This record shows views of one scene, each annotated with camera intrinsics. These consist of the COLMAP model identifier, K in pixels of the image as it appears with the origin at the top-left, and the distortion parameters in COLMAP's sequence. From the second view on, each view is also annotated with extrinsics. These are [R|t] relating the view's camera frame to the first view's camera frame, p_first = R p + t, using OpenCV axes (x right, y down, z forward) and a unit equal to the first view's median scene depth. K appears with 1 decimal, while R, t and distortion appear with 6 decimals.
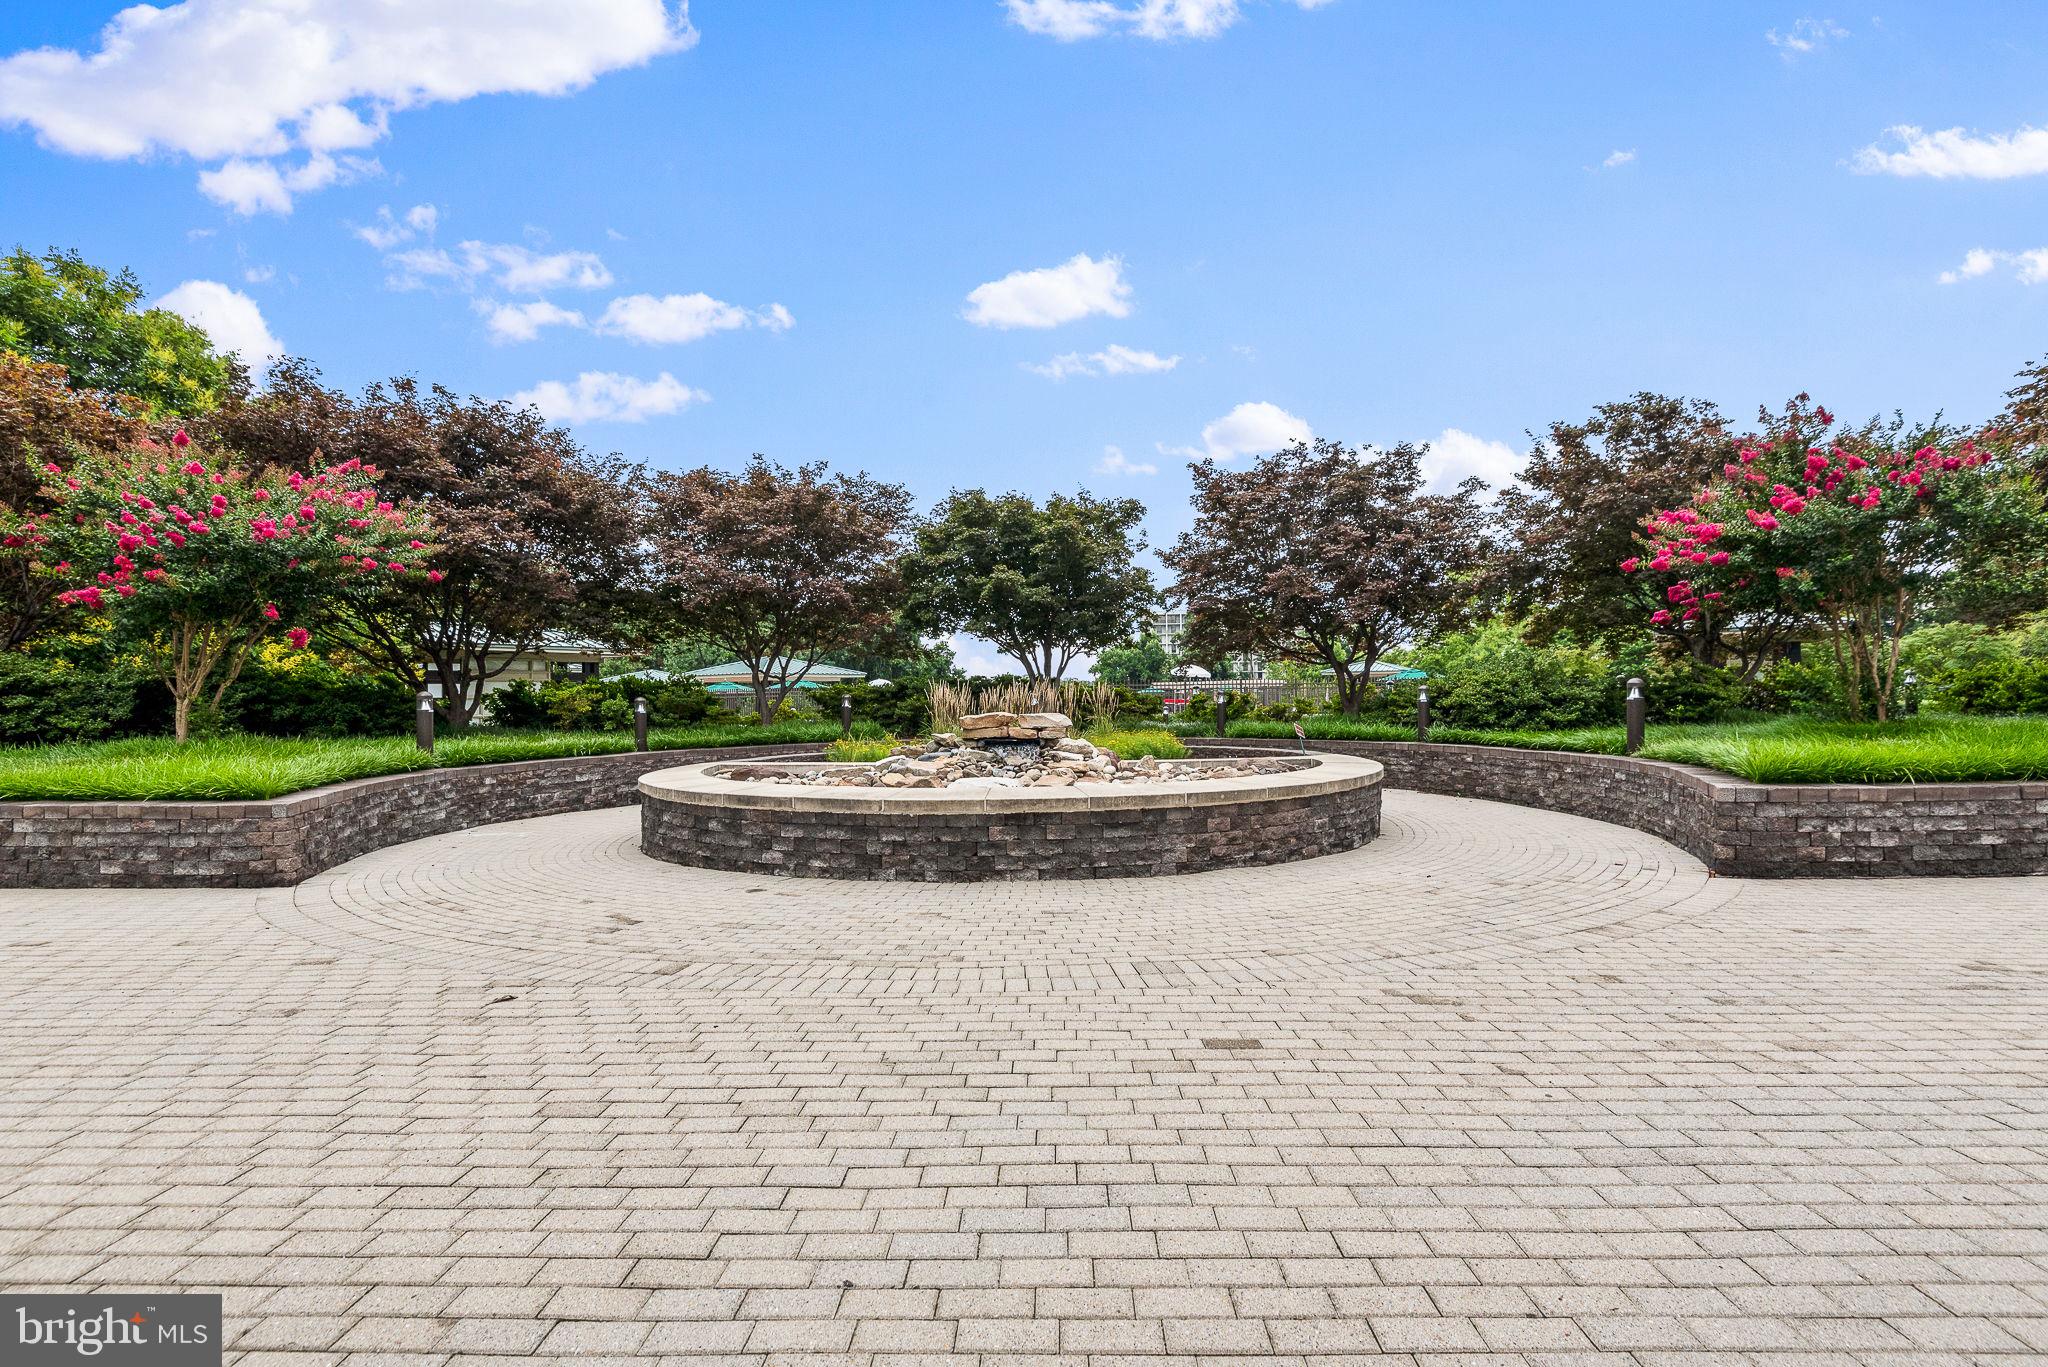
lens RADIAL K [[915.3, 0, 1024.7], [0, 915.3, 684.1], [0, 0, 1]] dist [-0.014447, -0.000604]
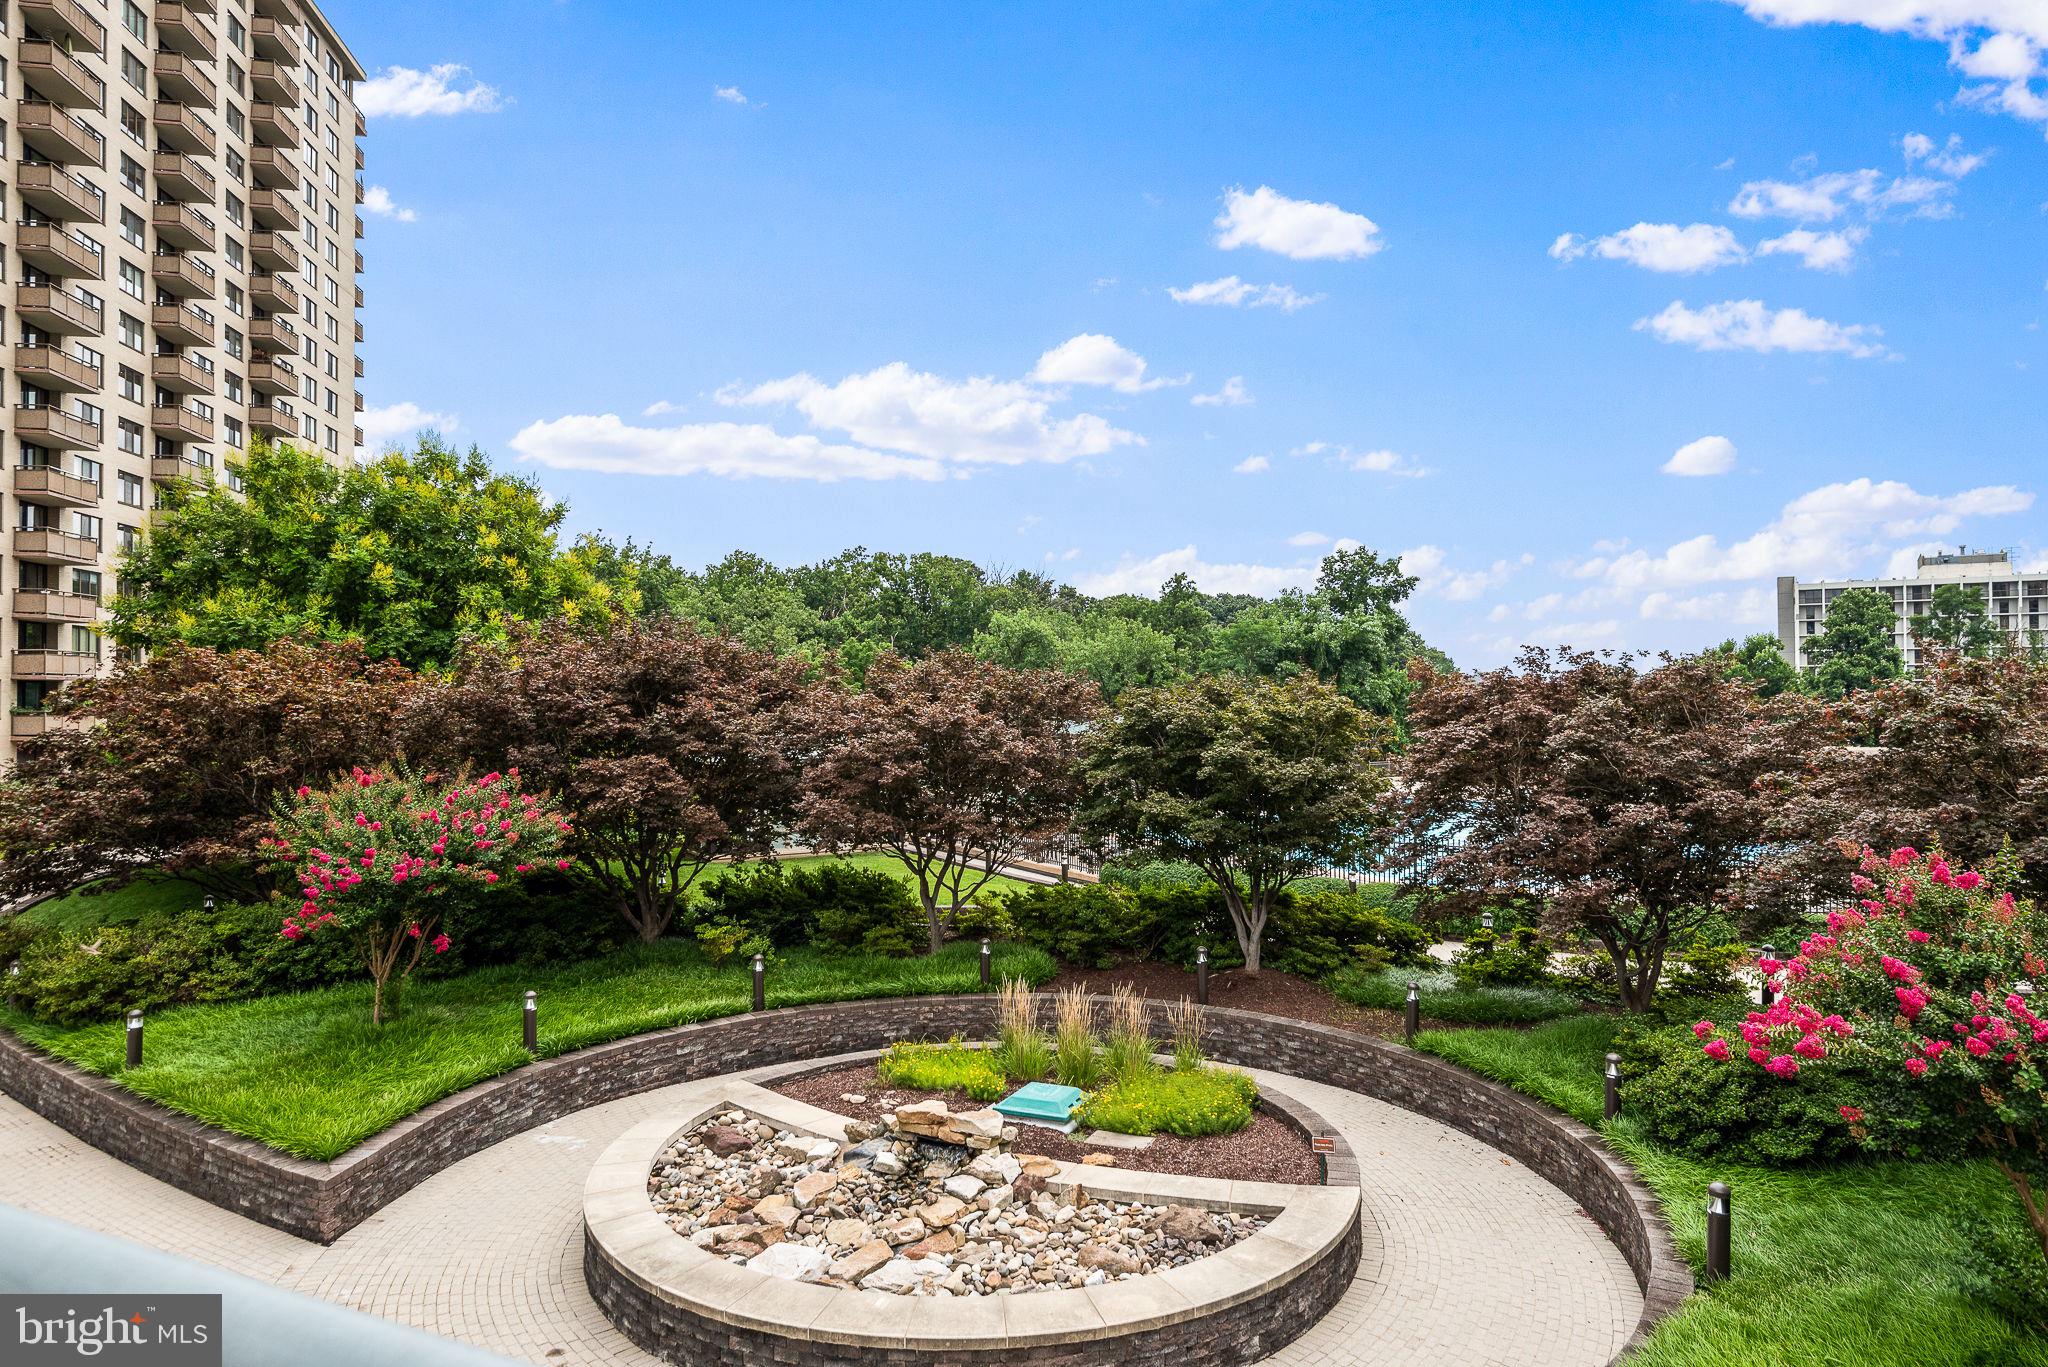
lens RADIAL K [[1189.7, 0, 1030.3], [0, 1189.7, 676.7], [0, 0, 1]] dist [0.002641, -0.000353]
pose [[0.901014, -0.005125, -0.433759, 0.534575], [0.006326, 0.999979, 0.001326, -0.371592], [0.433743, -0.003939, 0.901028, -0.065841]]
